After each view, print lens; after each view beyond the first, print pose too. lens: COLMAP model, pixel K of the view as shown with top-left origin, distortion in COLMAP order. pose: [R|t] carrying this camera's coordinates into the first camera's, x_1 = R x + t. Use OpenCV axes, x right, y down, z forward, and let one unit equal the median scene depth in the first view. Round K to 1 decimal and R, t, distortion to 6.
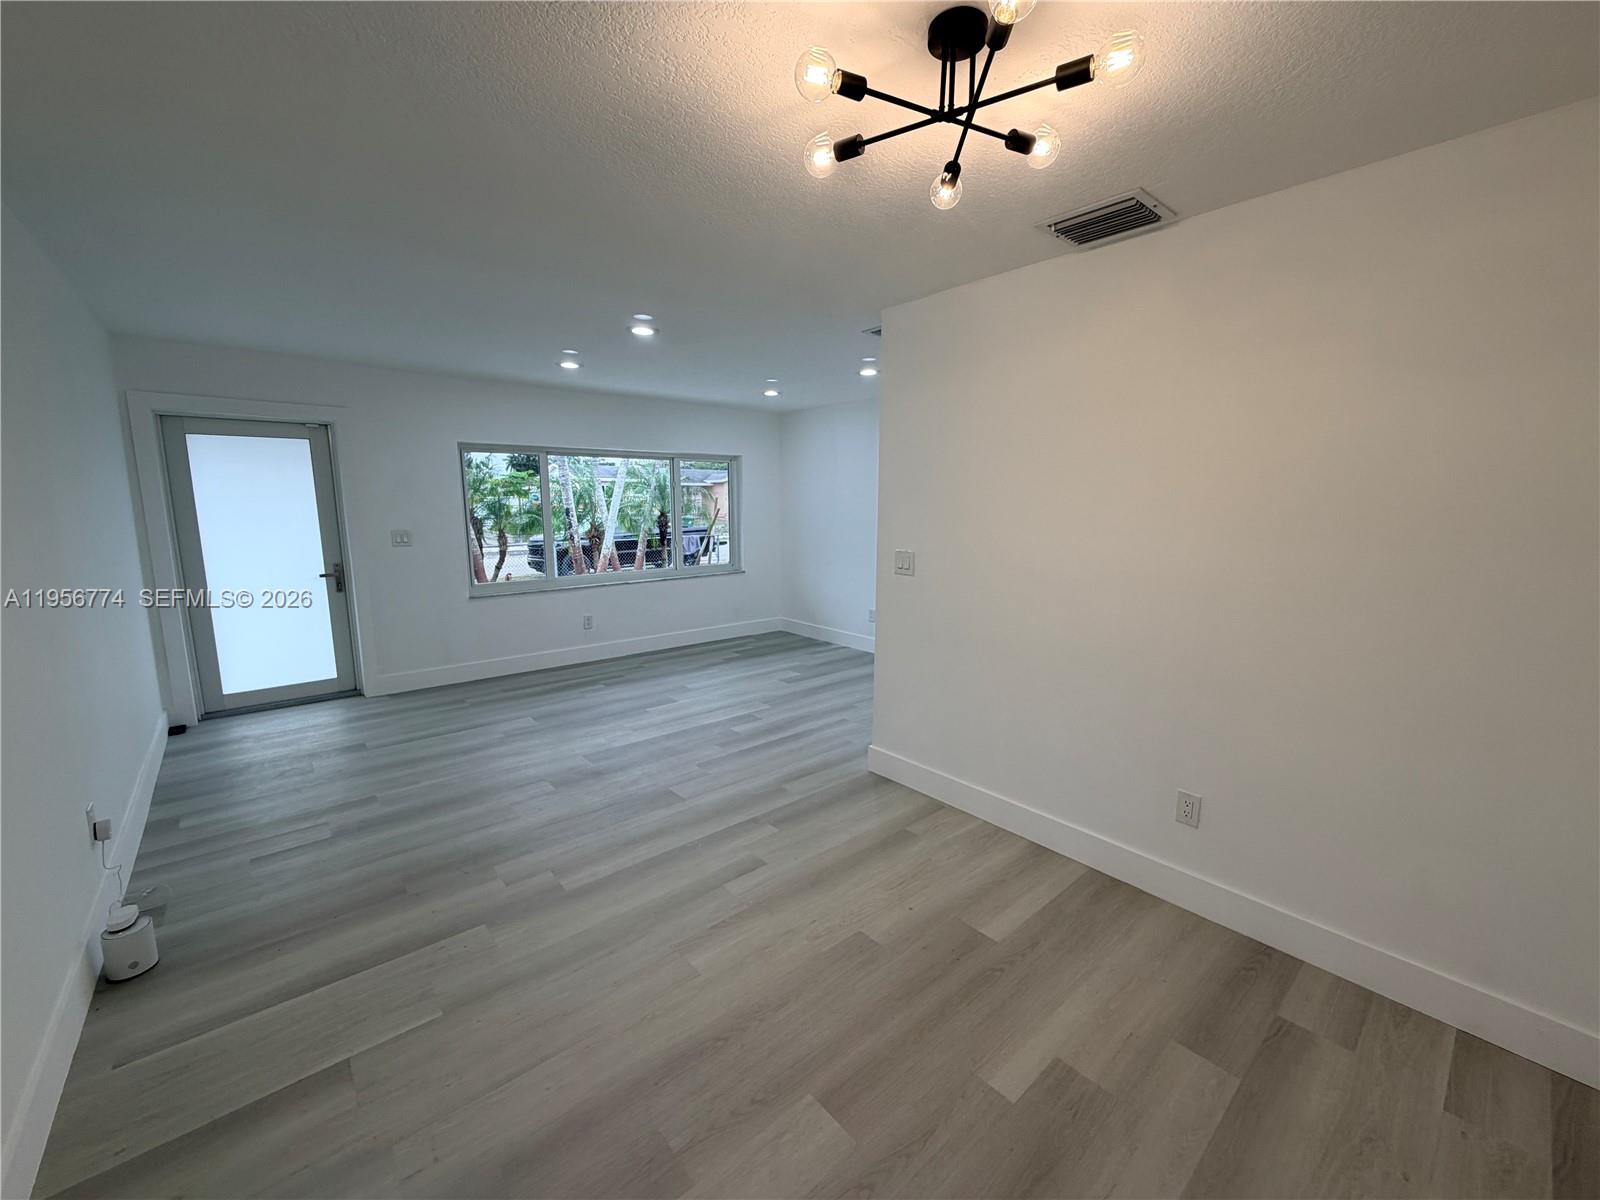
lens RADIAL K [[637.9, 0, 795.6], [0, 637.9, 597.2], [0, 0, 1]] dist [0.002636, -0.000122]
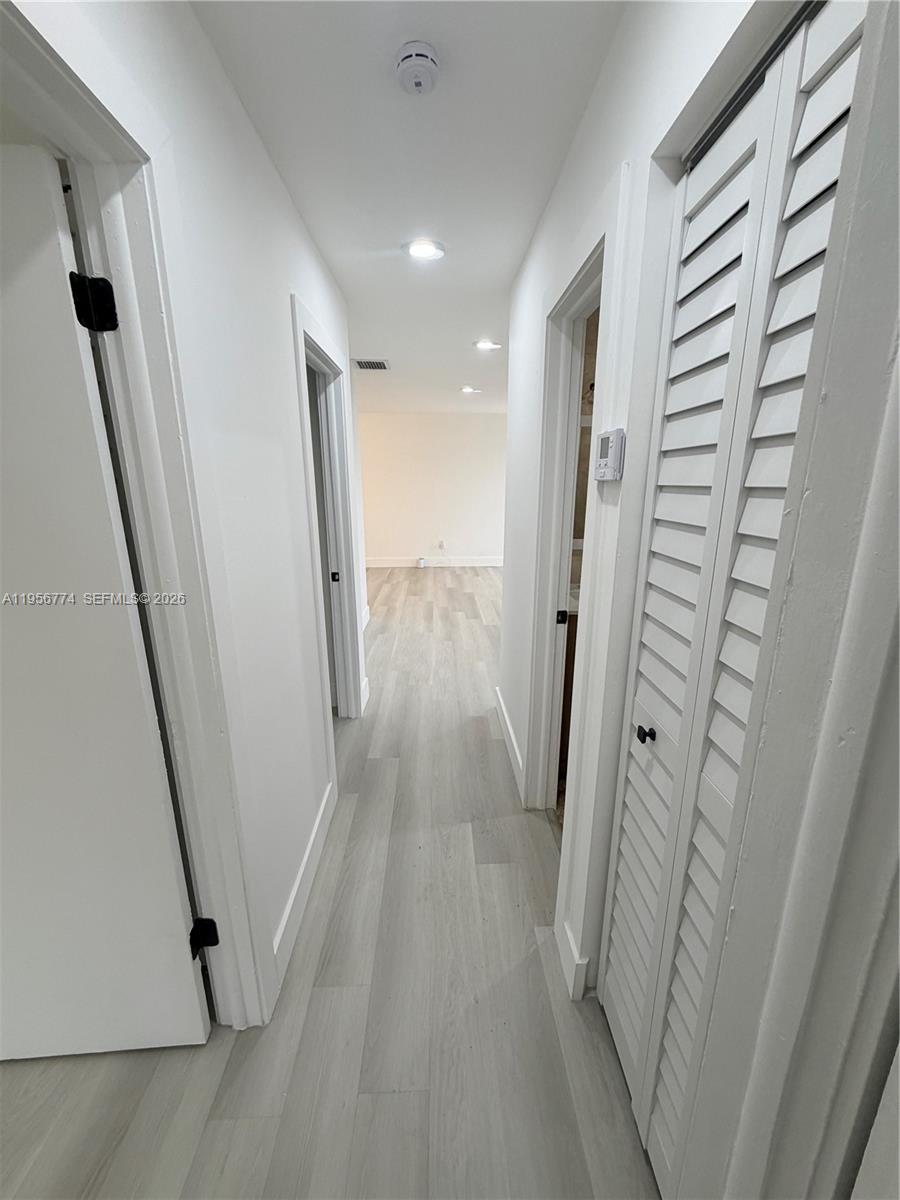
lens RADIAL K [[478.4, 0, 448.0], [0, 478.4, 600.0], [0, 0, 1]] dist [0.002636, -0.000122]
pose [[-0.633568, 0.195990, -0.748451, 0.924635], [-0.114403, 0.933017, 0.341163, -0.268814], [0.765182, 0.301775, -0.568708, 1.779207]]
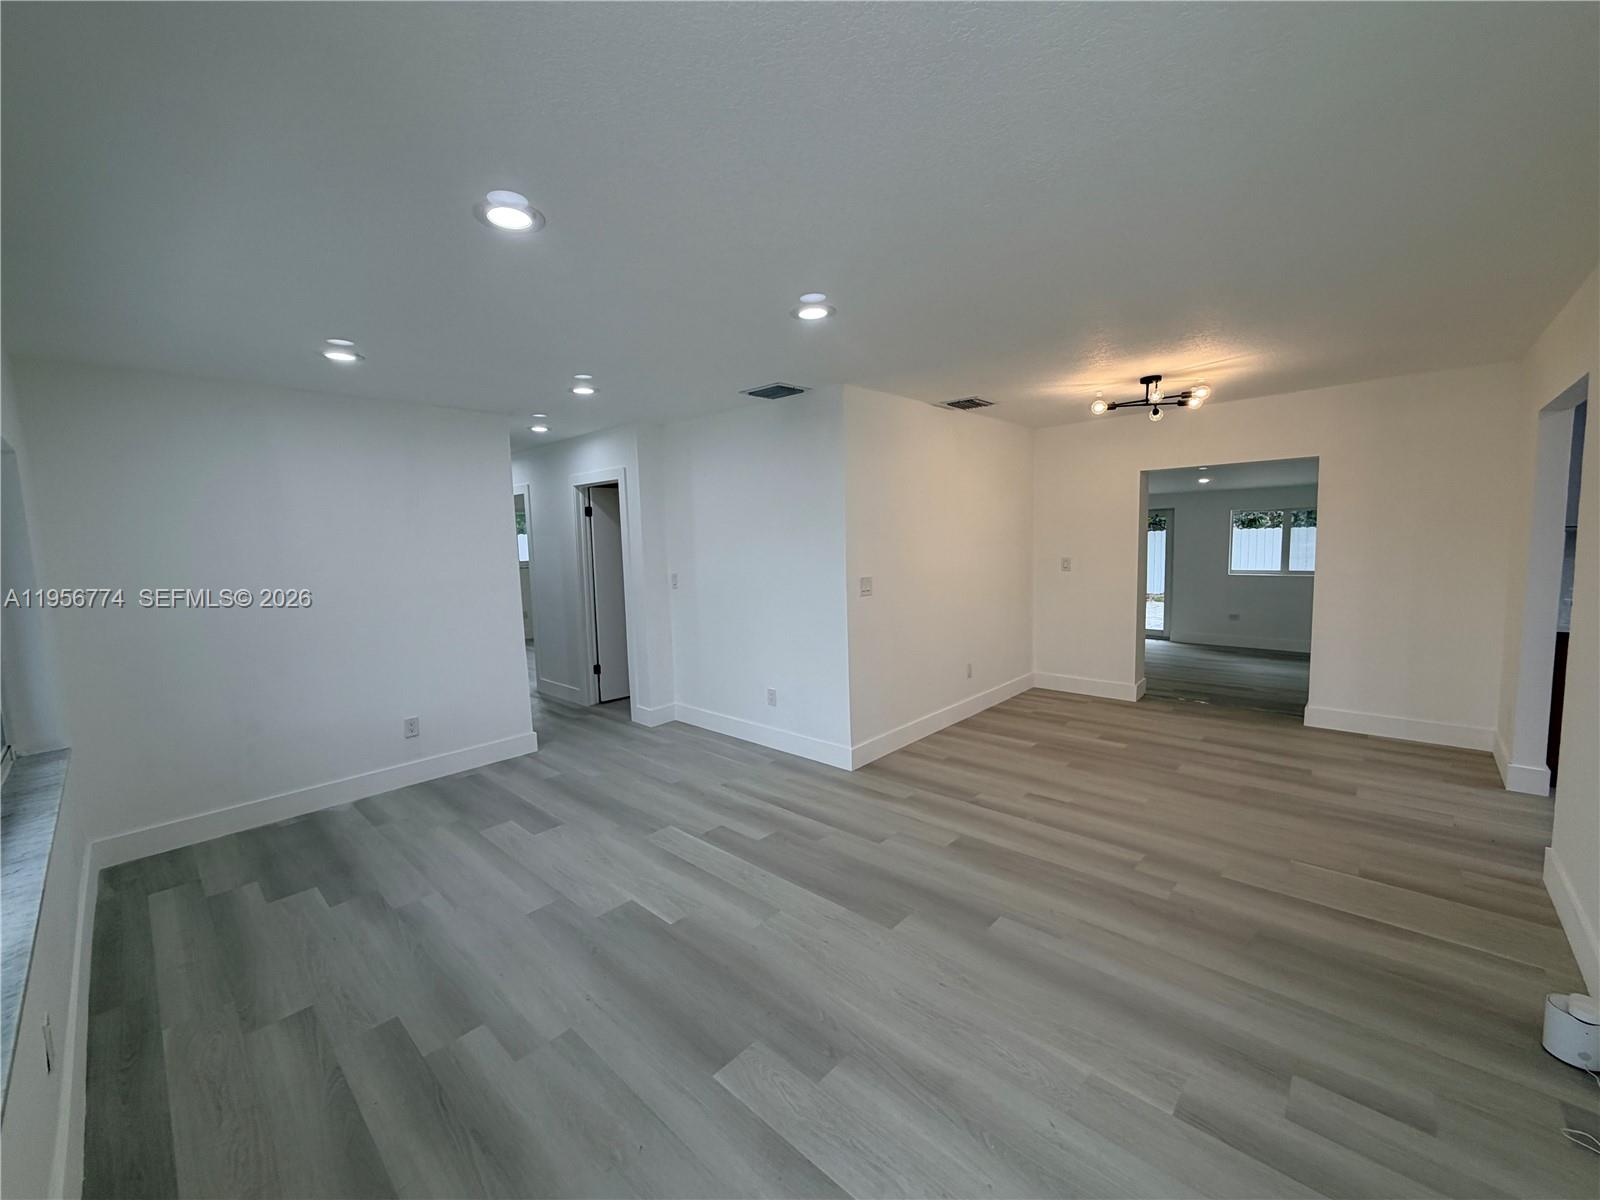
lens RADIAL K [[637.9, 0, 795.6], [0, 637.9, 597.0], [0, 0, 1]] dist [0.002636, -0.000122]
pose [[-0.110371, -0.097217, 0.989124, -0.881755], [0.180246, 0.976744, 0.116113, -0.168687], [-0.977410, 0.191101, -0.090281, 1.025022]]
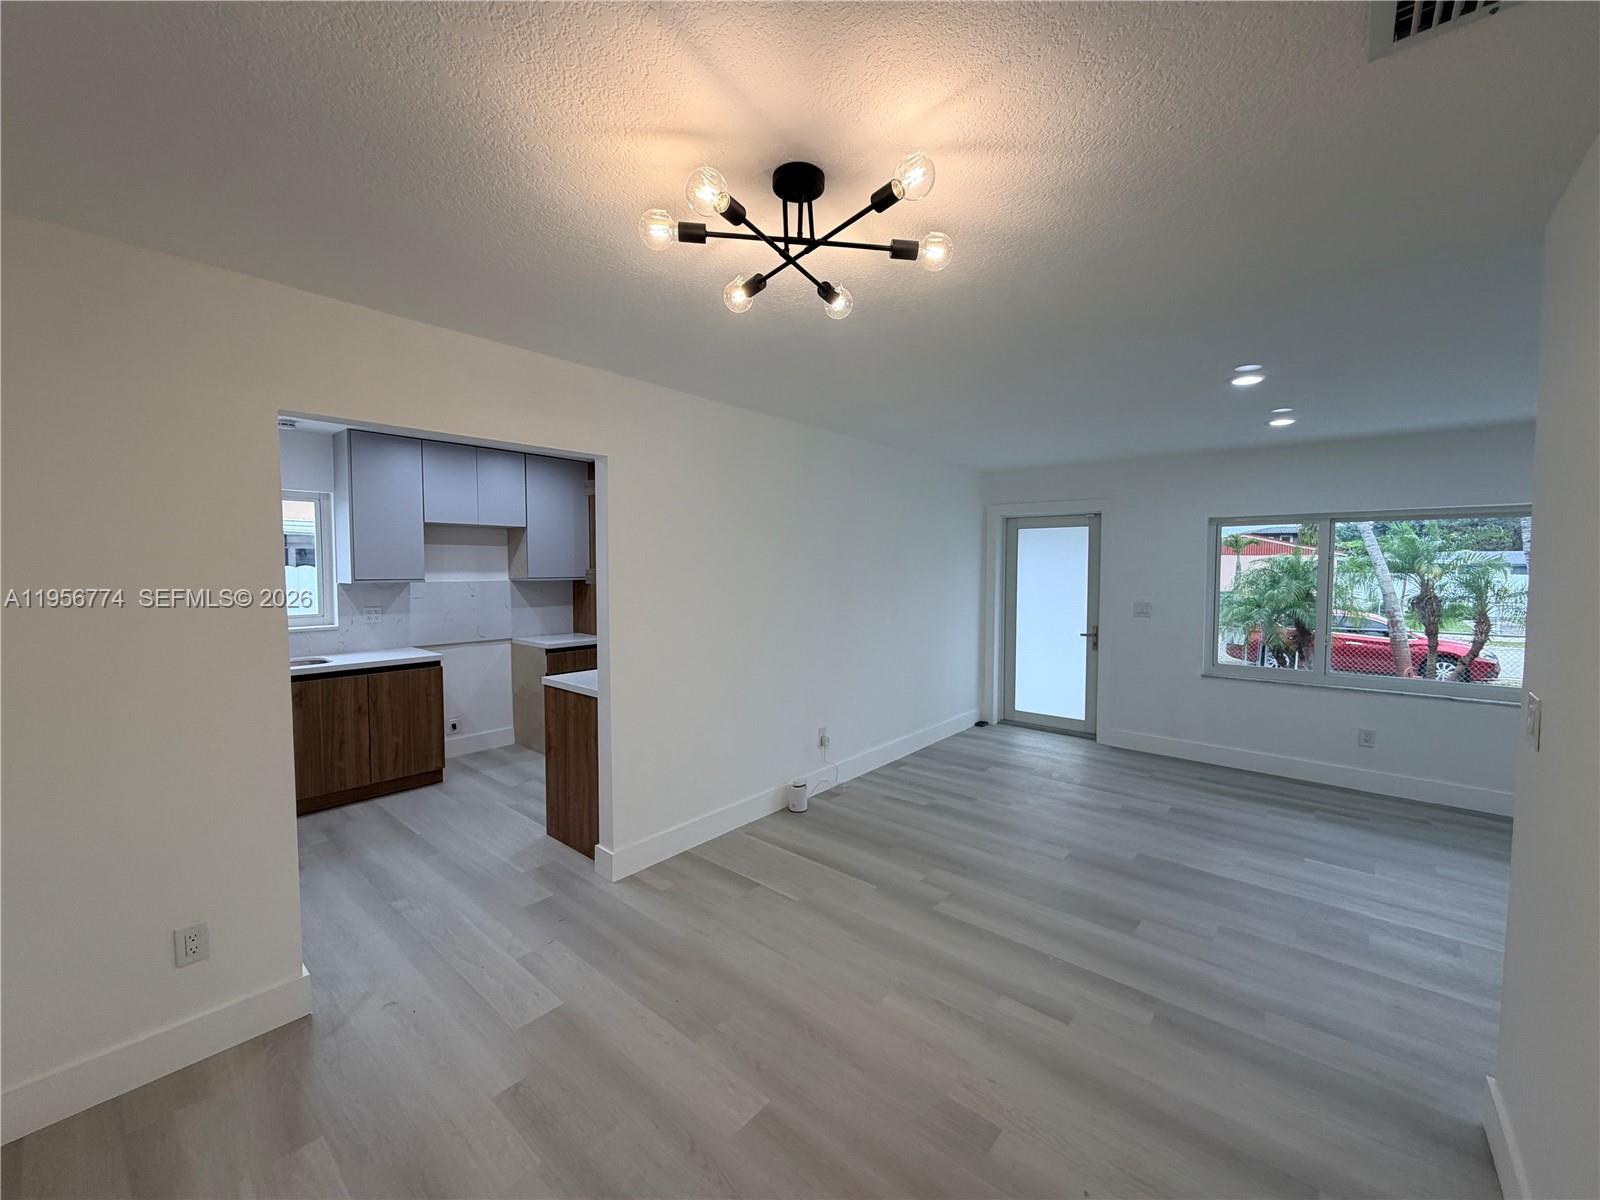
lens RADIAL K [[637.9, 0, 796.9], [0, 637.9, 599.1], [0, 0, 1]] dist [0.002636, -0.000122]
pose [[0.154723, 0.050932, -0.986644, 0.451987], [-0.154019, 0.987703, 0.026834, -0.058534], [0.975879, 0.147810, 0.160665, 0.298421]]
